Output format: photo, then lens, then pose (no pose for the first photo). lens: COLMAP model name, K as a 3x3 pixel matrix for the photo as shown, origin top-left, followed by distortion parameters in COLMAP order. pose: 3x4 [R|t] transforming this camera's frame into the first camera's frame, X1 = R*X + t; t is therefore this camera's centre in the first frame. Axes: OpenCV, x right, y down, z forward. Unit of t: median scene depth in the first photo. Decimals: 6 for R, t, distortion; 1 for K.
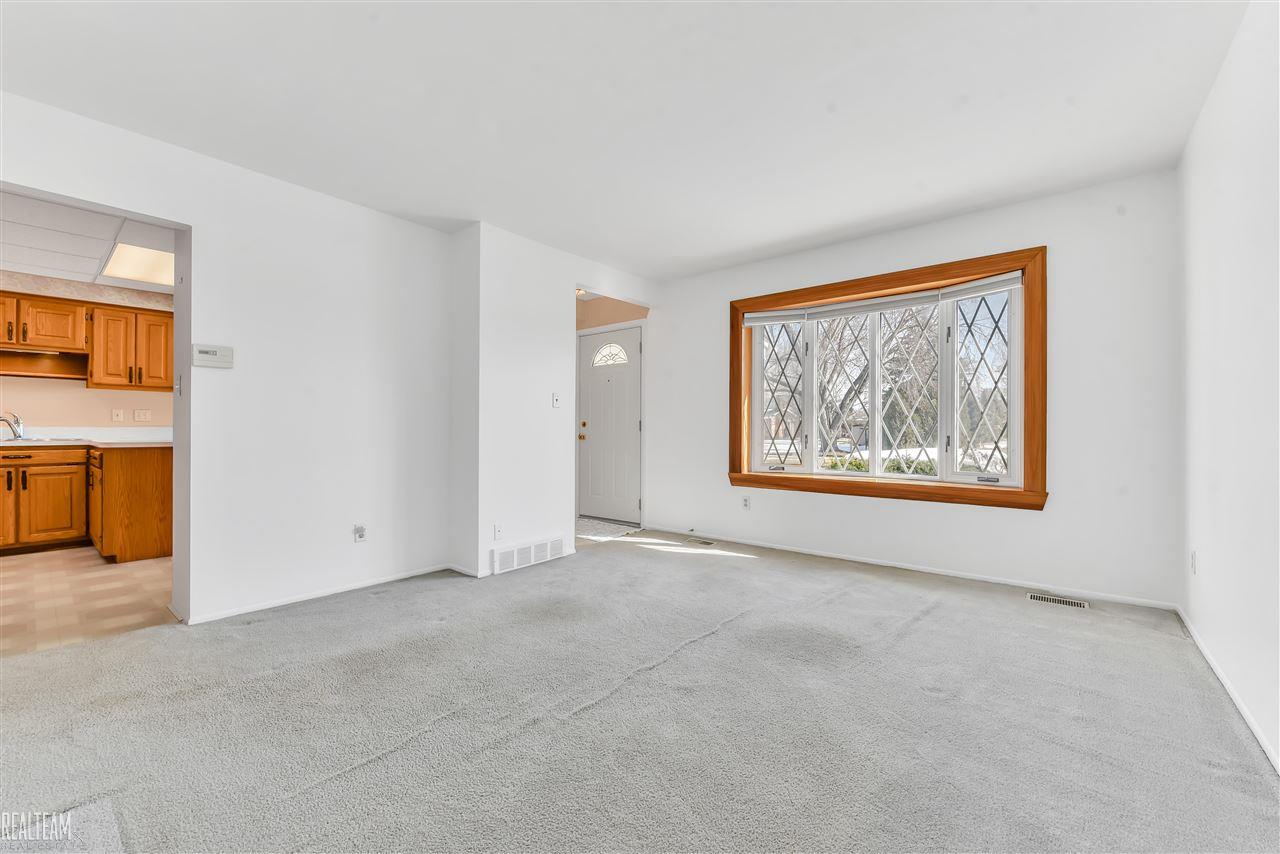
lens RADIAL K [[514.7, 0, 633.3], [0, 514.7, 430.4], [0, 0, 1]] dist [-0.000596, -0.000255]
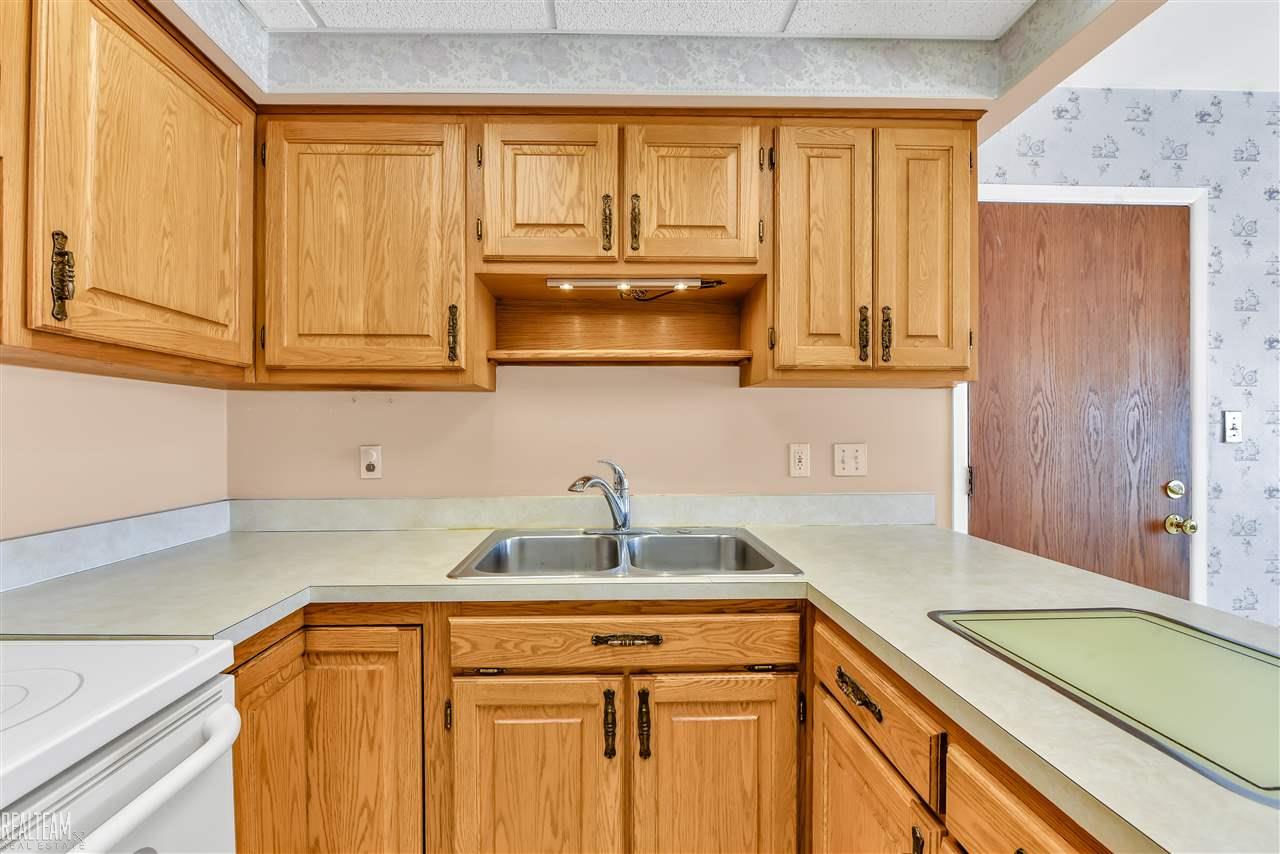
lens RADIAL K [[514.7, 0, 633.3], [0, 514.7, 430.4], [0, 0, 1]] dist [-0.000596, -0.000255]
pose [[0.682199, -0.006744, -0.731136, -0.937515], [0.005992, 0.999975, -0.003633, -0.056579], [0.731142, -0.001903, 0.682223, 0.768034]]
